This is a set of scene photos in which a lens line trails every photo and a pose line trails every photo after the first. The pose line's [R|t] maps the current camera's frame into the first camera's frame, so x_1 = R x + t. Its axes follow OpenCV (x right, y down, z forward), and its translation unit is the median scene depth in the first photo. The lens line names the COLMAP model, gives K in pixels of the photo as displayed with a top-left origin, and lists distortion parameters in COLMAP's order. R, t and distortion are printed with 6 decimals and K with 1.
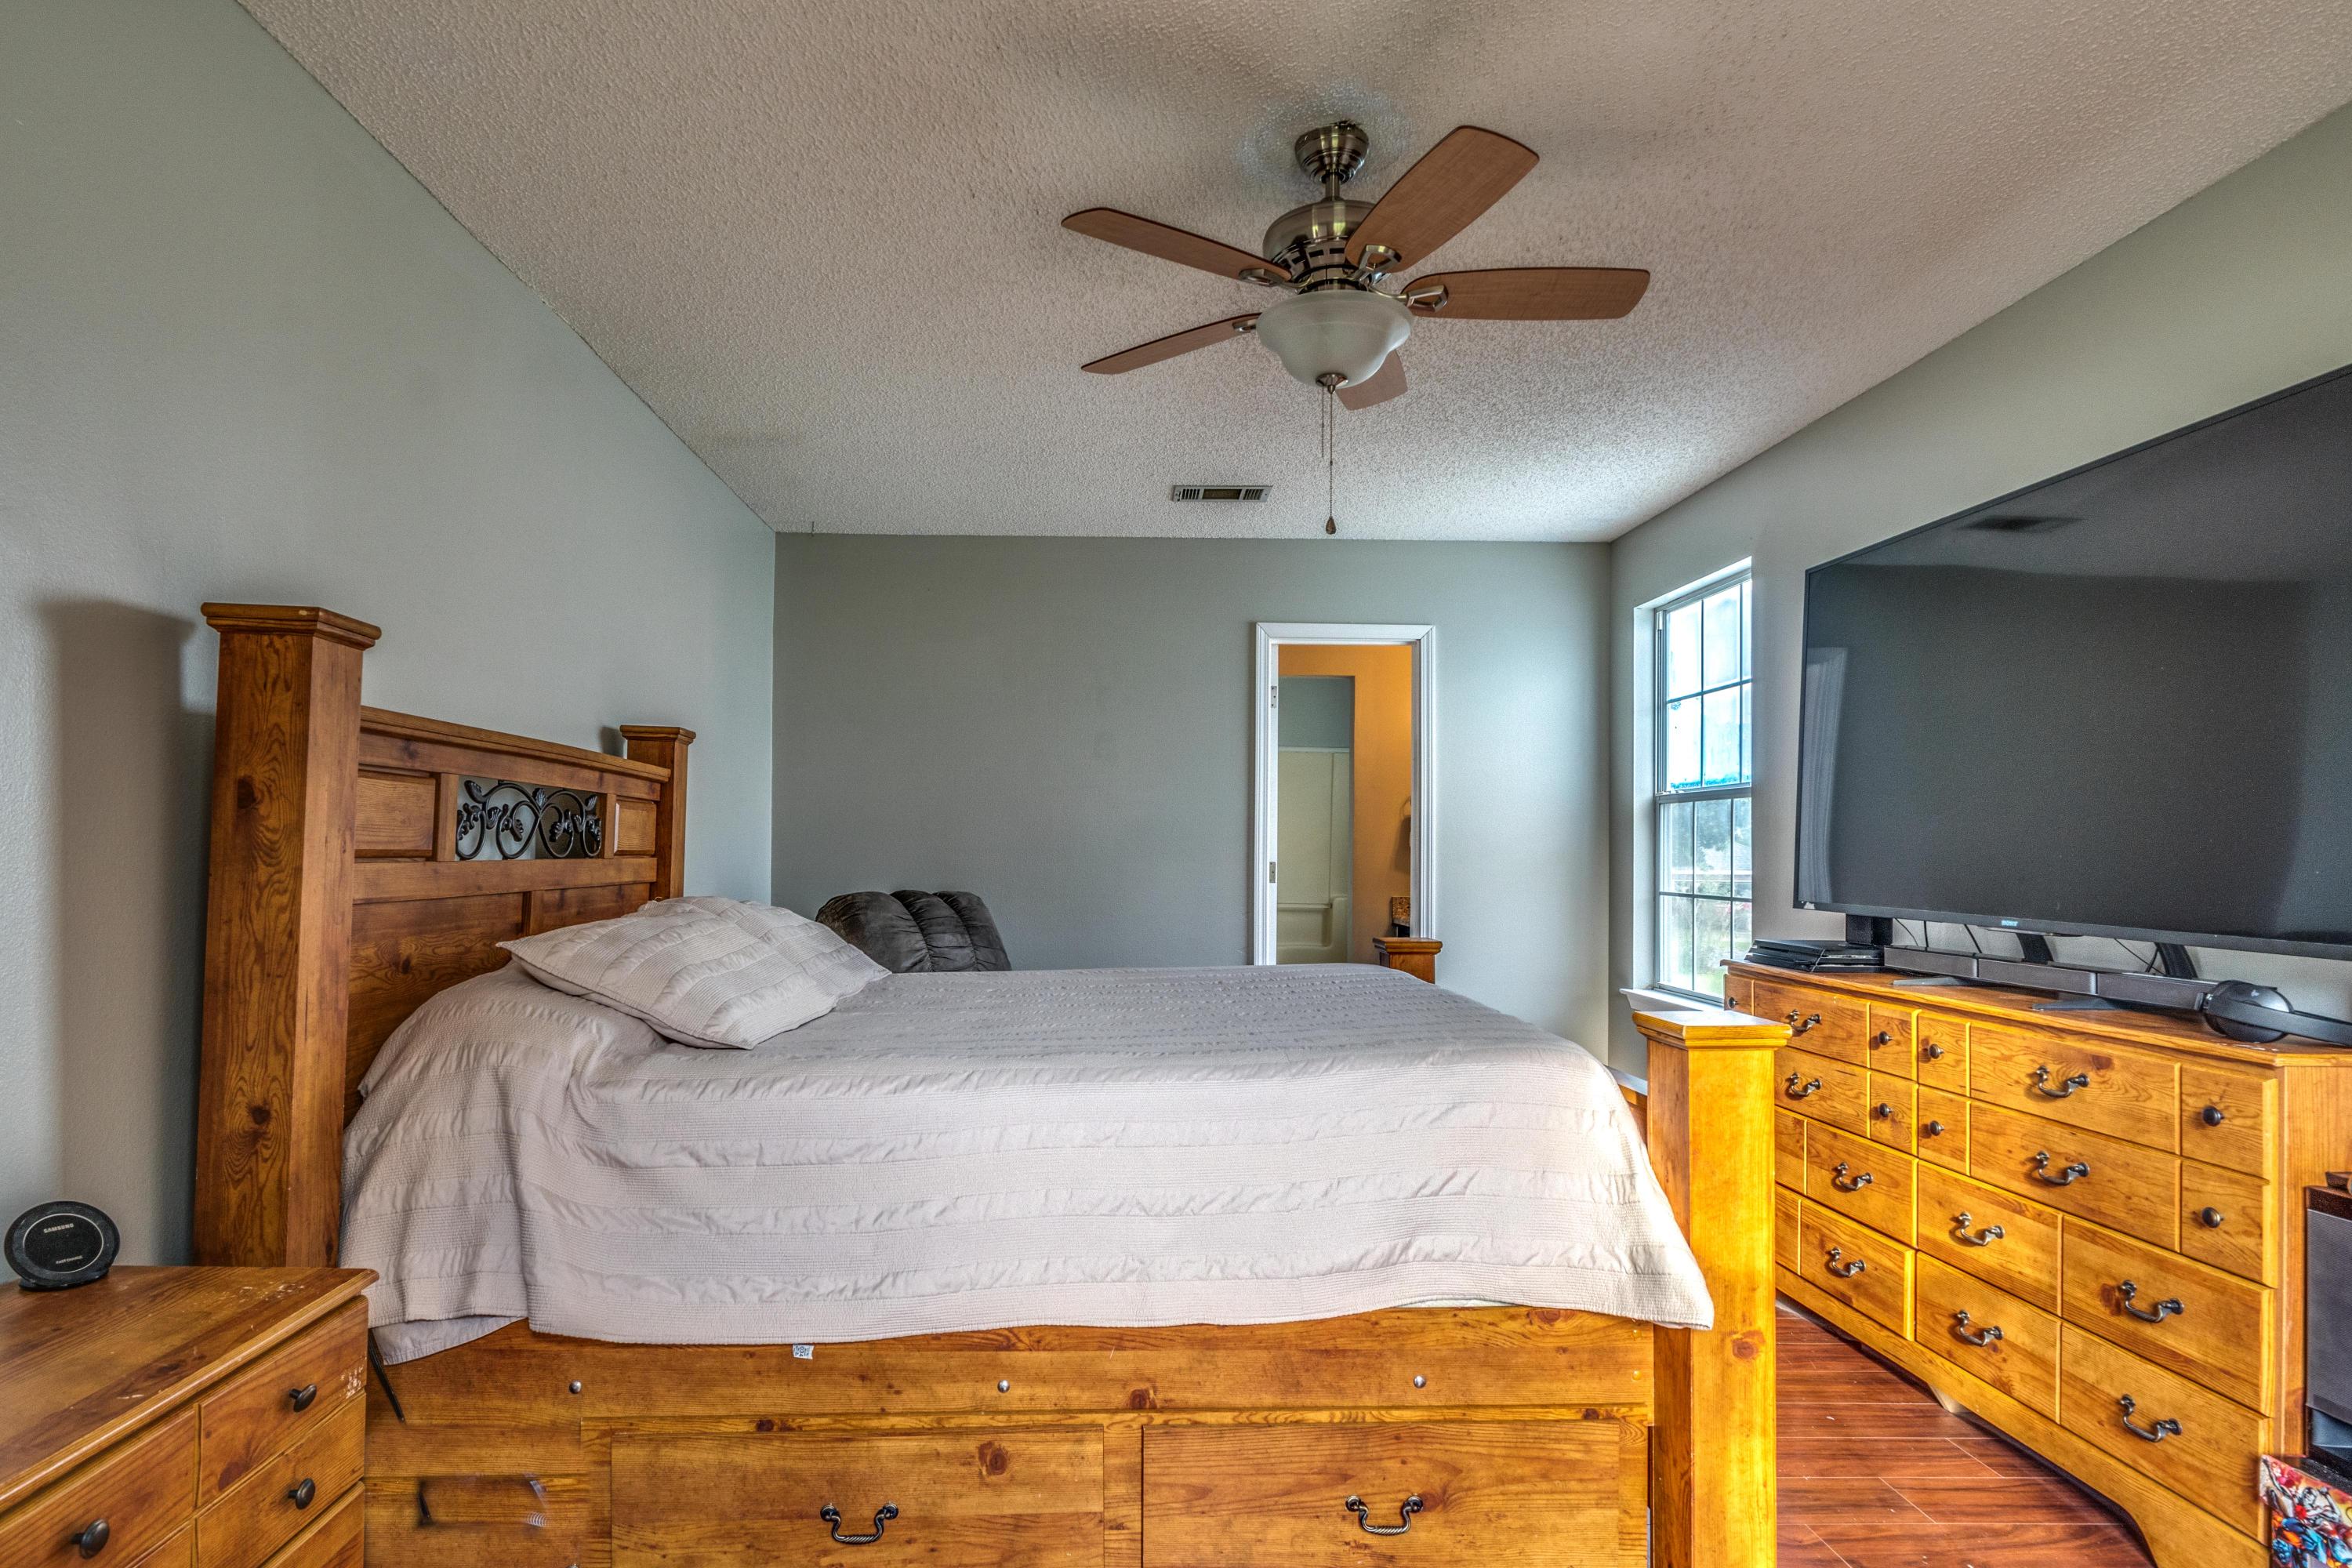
lens RADIAL K [[1270.5, 0, 1172.1], [0, 1270.5, 850.1], [0, 0, 1]] dist [0.000585, -0.001223]
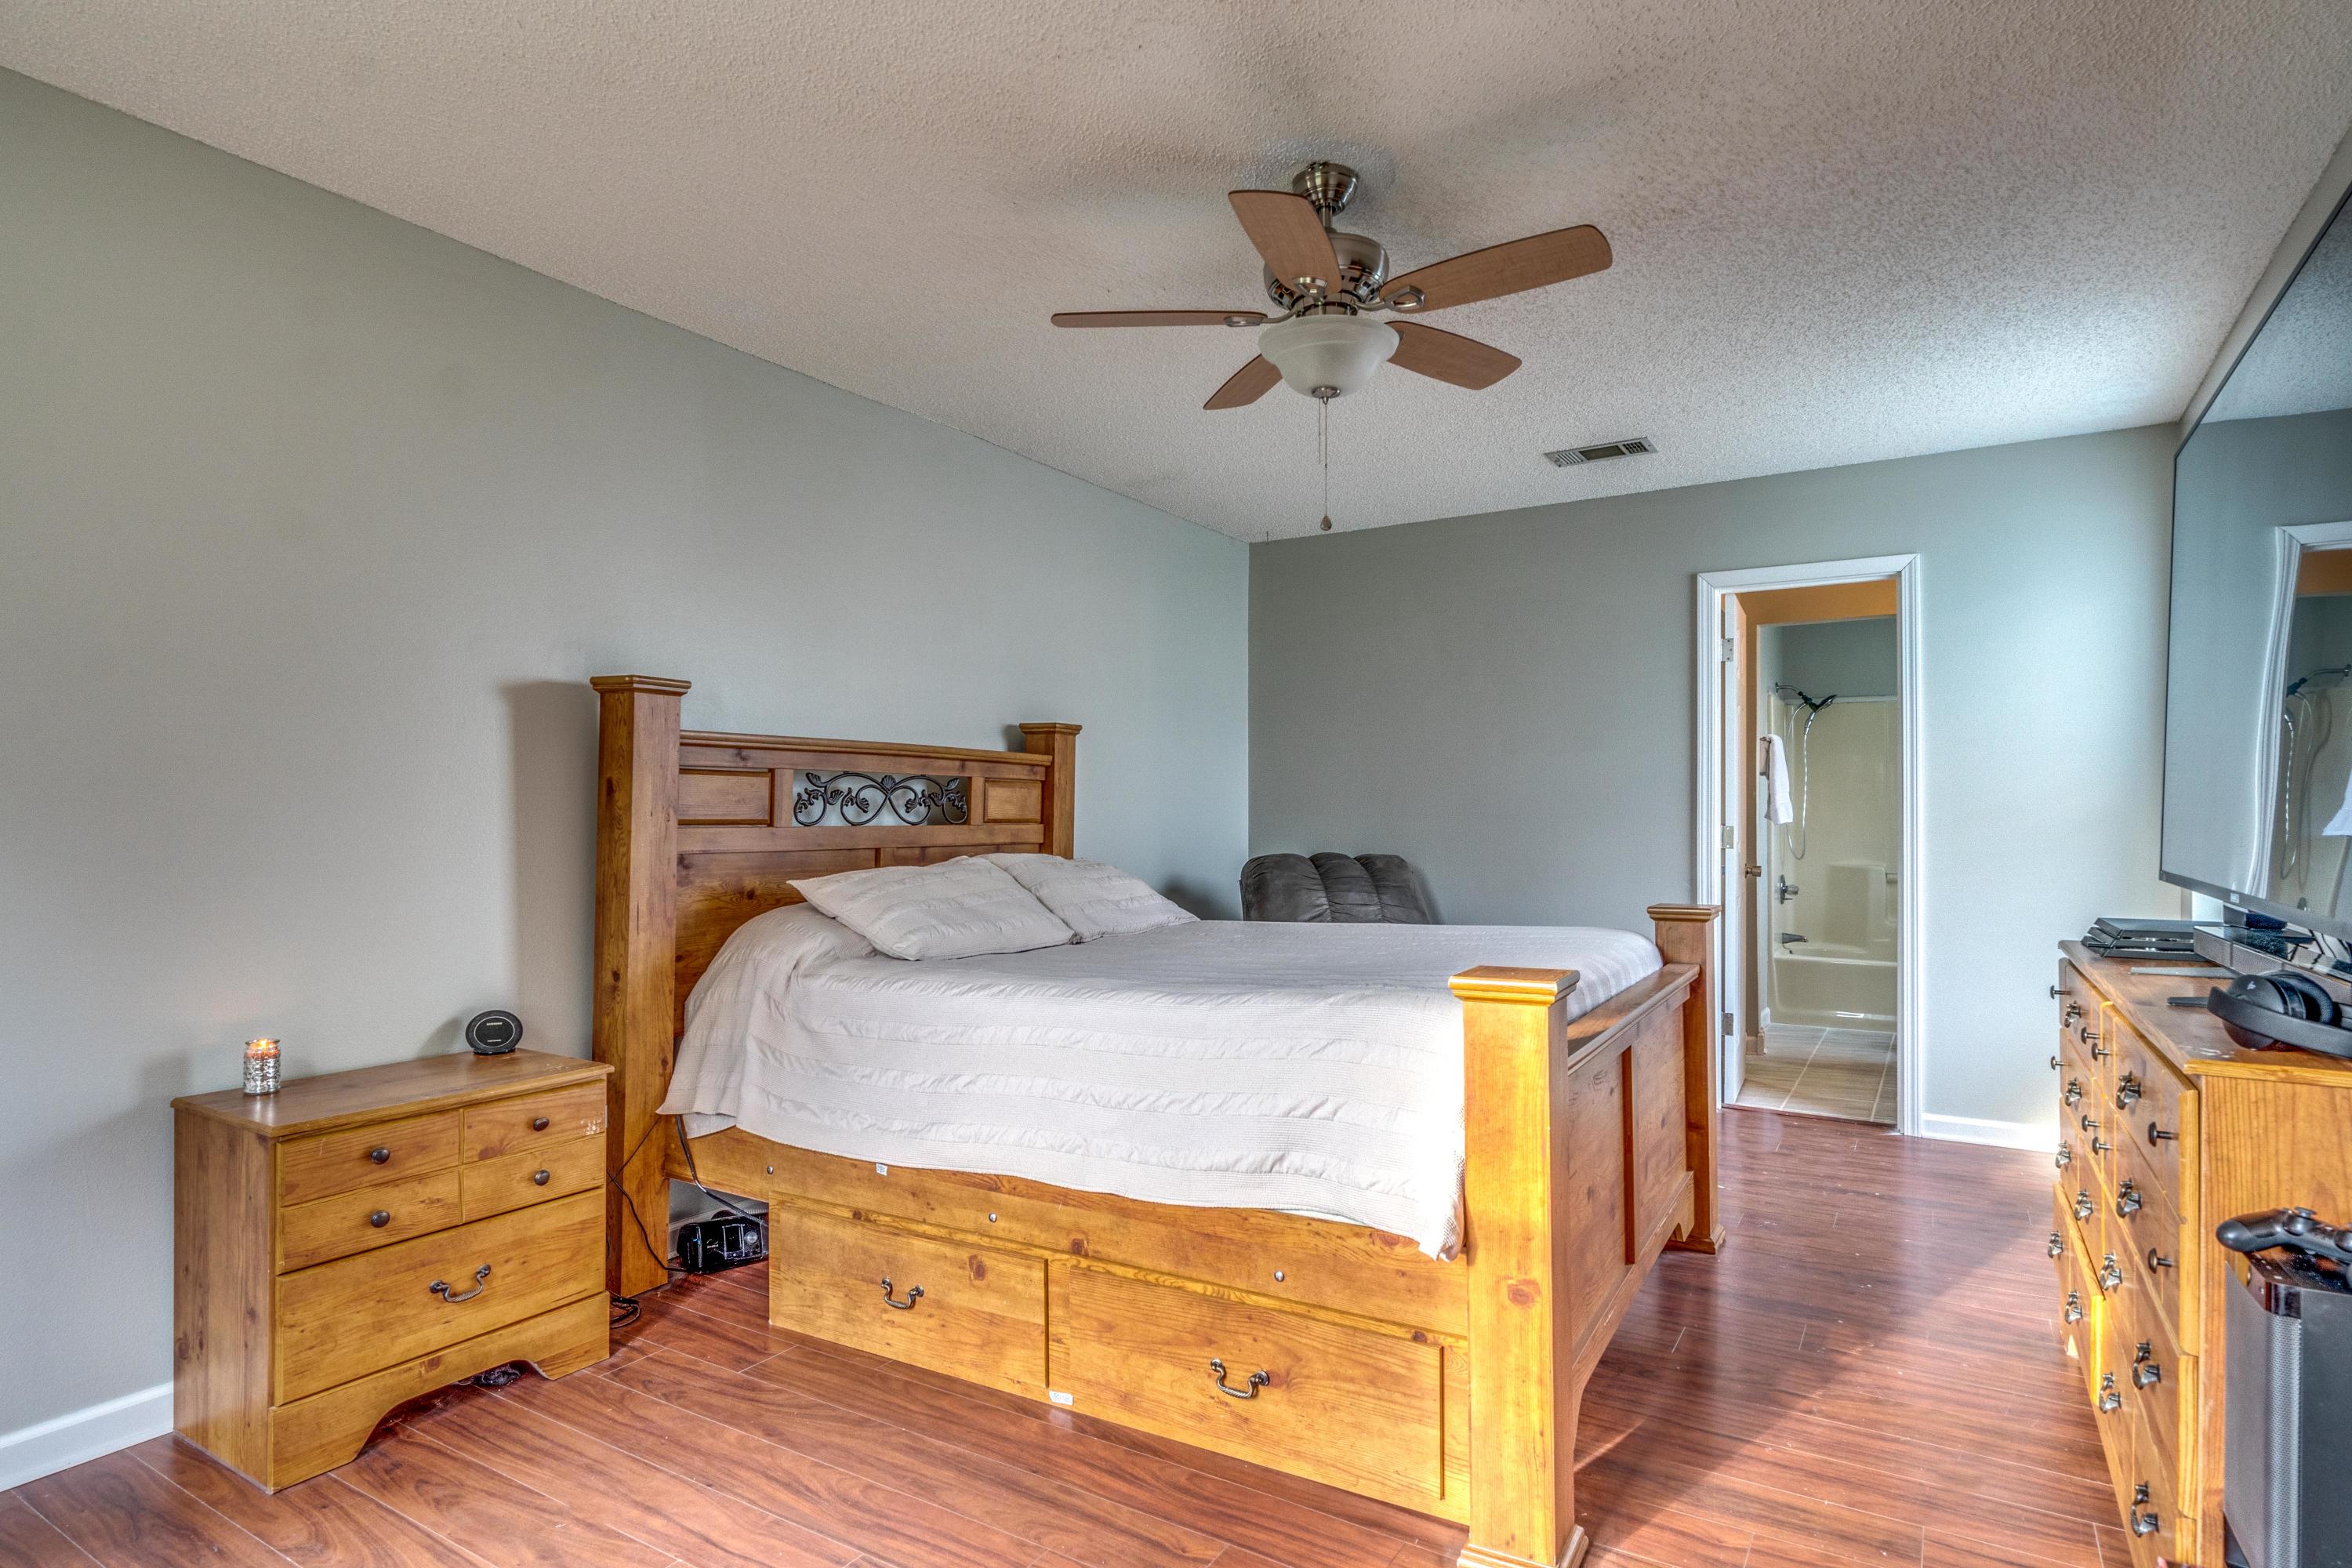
lens RADIAL K [[1251.7, 0, 1167.6], [0, 1251.7, 823.5], [0, 0, 1]] dist [-0.000674, -0.000788]
pose [[0.837581, -0.006341, -0.546276, 0.739949], [0.008738, 0.999960, 0.001789, 0.007131], [0.546243, -0.006272, 0.837603, 0.001728]]
